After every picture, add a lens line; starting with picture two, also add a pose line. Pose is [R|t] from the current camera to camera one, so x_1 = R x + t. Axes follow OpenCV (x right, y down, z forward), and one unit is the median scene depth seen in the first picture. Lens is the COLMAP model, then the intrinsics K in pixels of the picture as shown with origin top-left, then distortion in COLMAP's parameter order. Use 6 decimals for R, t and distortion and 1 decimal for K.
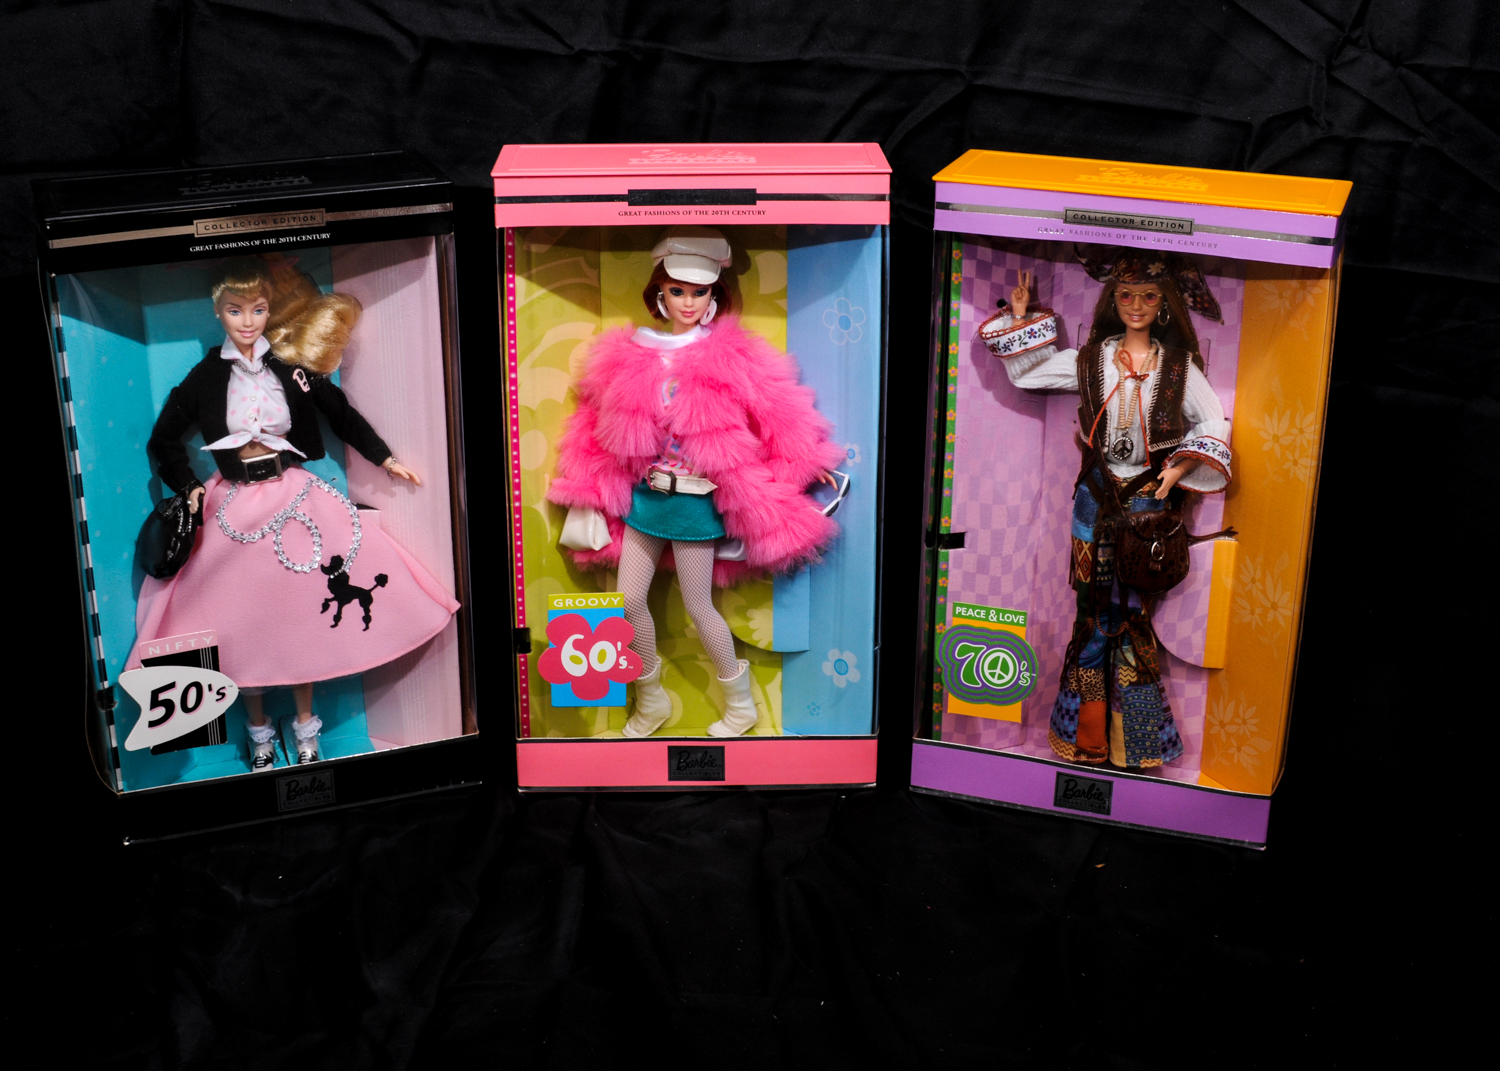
lens RADIAL K [[2141.2, 0, 750.0], [0, 2141.2, 535.5], [0, 0, 1]] dist [-0.150224, 0.010406]
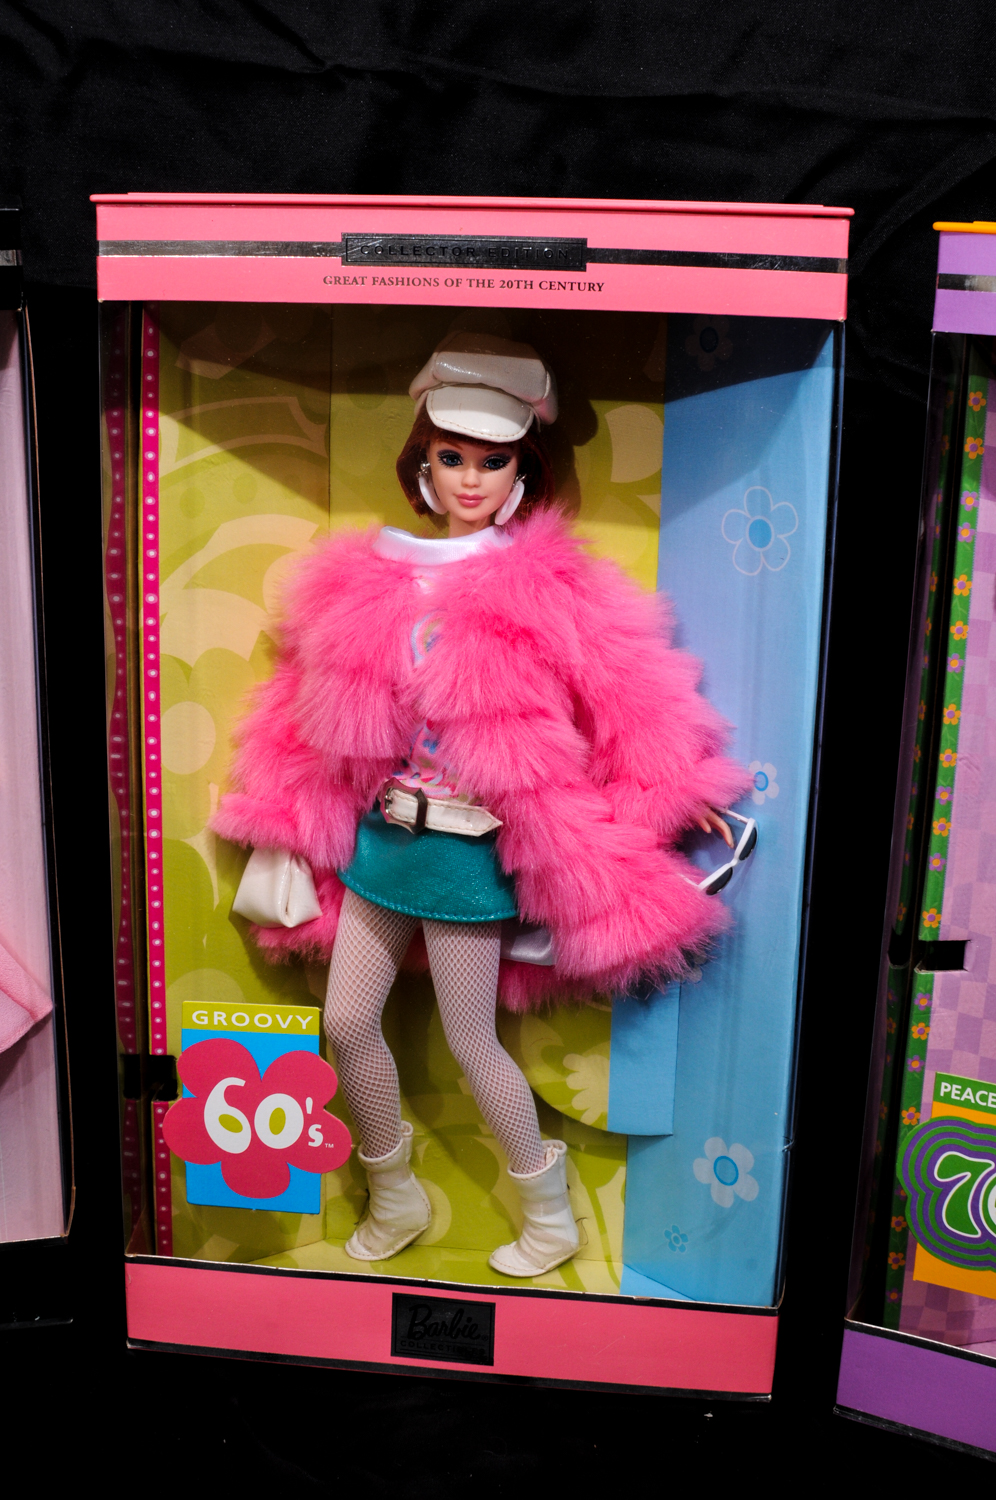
lens RADIAL K [[2023.3, 0, 498.0], [0, 2023.3, 750.0], [0, 0, 1]] dist [-0.208090, 0.361992]
pose [[0.989011, 0.059006, -0.135556, 0.050969], [-0.071868, 0.993159, -0.092032, 0.005610], [0.129198, 0.100763, 0.986486, 0.499986]]
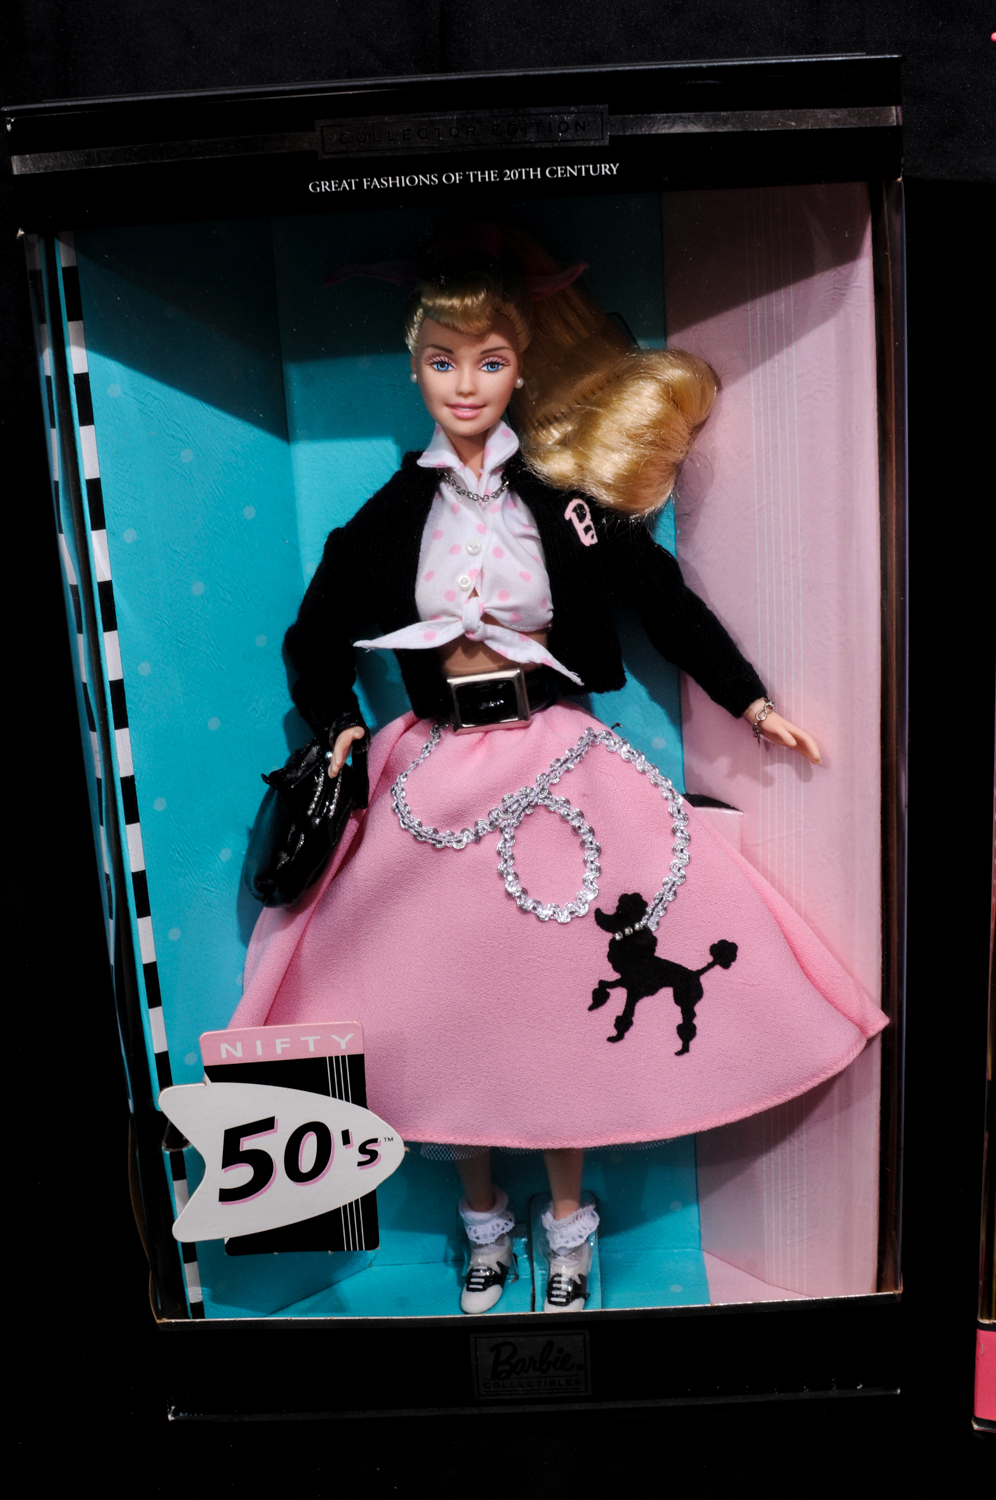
lens RADIAL K [[2023.3, 0, 498.0], [0, 2023.3, 750.0], [0, 0, 1]] dist [-0.208090, 0.361992]
pose [[0.919425, 0.060756, -0.388544, -0.046658], [-0.090910, 0.994069, -0.059682, 0.007116], [0.382614, 0.090196, 0.919495, 0.564941]]
